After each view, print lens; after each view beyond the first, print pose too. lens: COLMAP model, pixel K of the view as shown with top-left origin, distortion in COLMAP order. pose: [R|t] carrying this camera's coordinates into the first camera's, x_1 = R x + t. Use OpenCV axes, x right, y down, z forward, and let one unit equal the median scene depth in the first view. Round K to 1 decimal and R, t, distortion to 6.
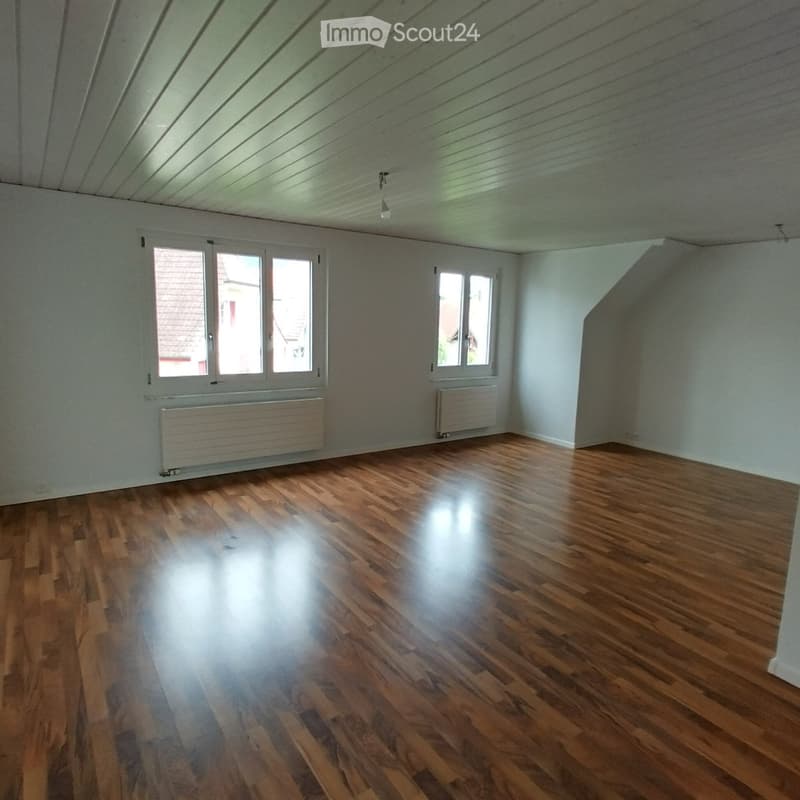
lens RADIAL K [[525.2, 0, 405.1], [0, 525.2, 394.9], [0, 0, 1]] dist [0.001223, 0.002930]
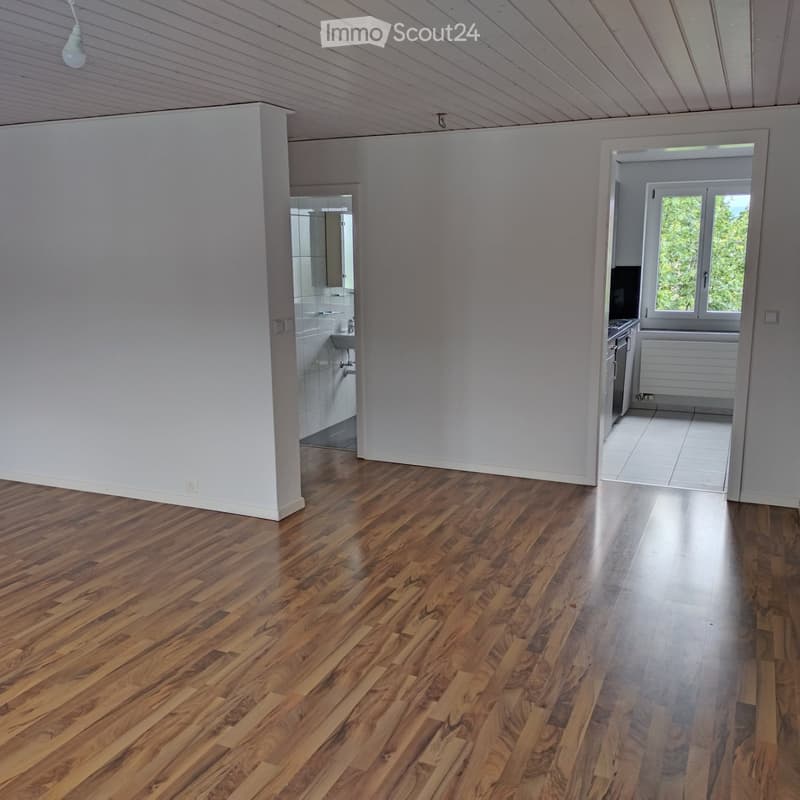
lens RADIAL K [[781.3, 0, 400.0], [0, 781.3, 400.0], [0, 0, 1]] dist [0.076901, -0.135684]
pose [[-0.508244, -0.189870, 0.840022, -1.076468], [0.121644, 0.949788, 0.288279, -0.305221], [-0.852579, 0.248700, -0.459628, 1.538509]]
